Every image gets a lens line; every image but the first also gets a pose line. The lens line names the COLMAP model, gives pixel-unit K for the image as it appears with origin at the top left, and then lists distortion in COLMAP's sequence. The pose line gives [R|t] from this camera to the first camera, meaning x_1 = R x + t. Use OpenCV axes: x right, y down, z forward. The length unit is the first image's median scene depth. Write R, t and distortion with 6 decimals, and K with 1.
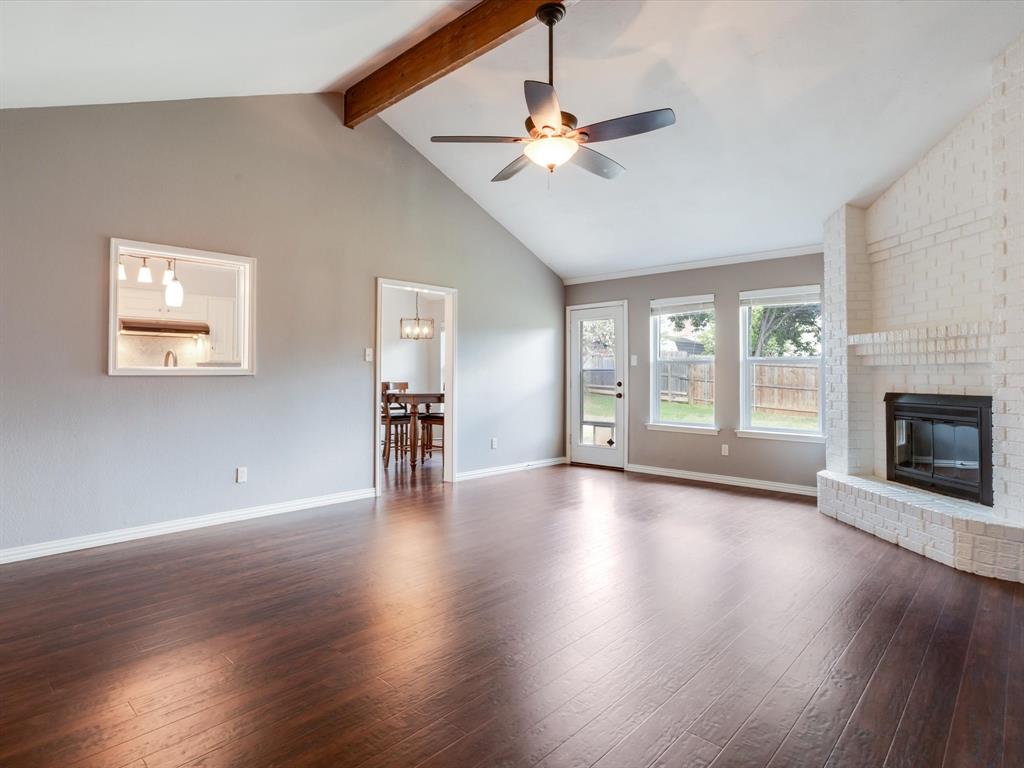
lens RADIAL K [[558.6, 0, 512.6], [0, 558.6, 364.9], [0, 0, 1]] dist [-0.026408, 0.000536]
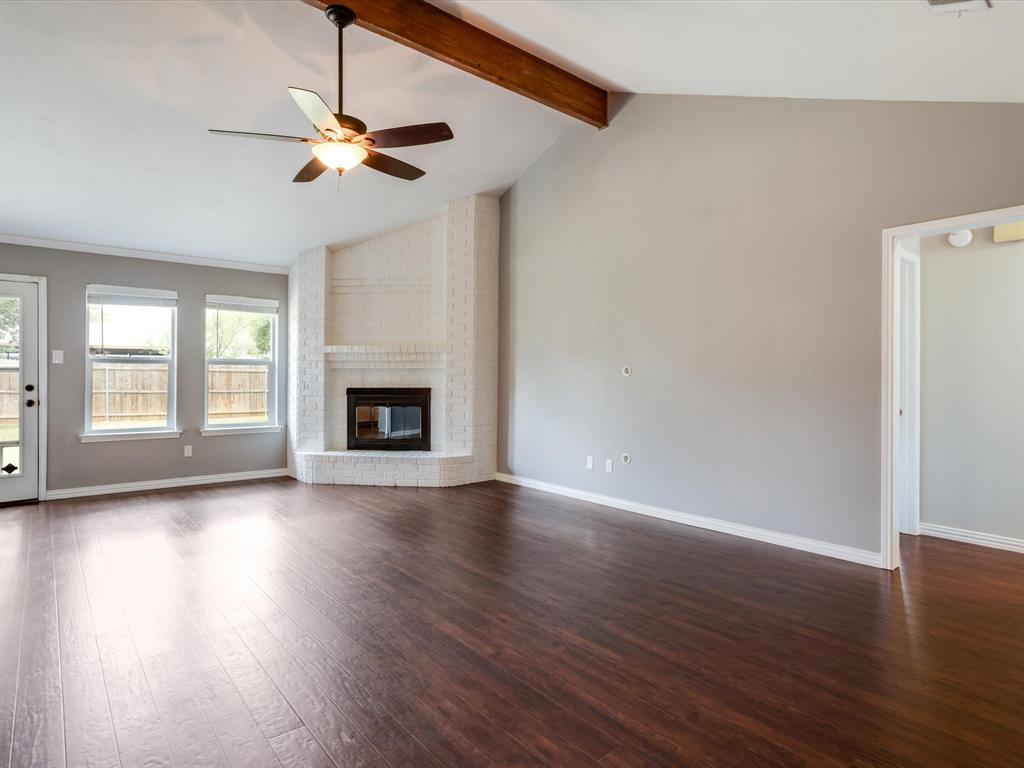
lens RADIAL K [[558.2, 0, 490.8], [0, 558.2, 367.8], [0, 0, 1]] dist [-0.042064, 0.024396]
pose [[0.151017, 0.010019, 0.988480, -0.588553], [-0.018871, 0.999796, -0.007250, 0.001768], [-0.988351, -0.017559, 0.151175, 0.372136]]
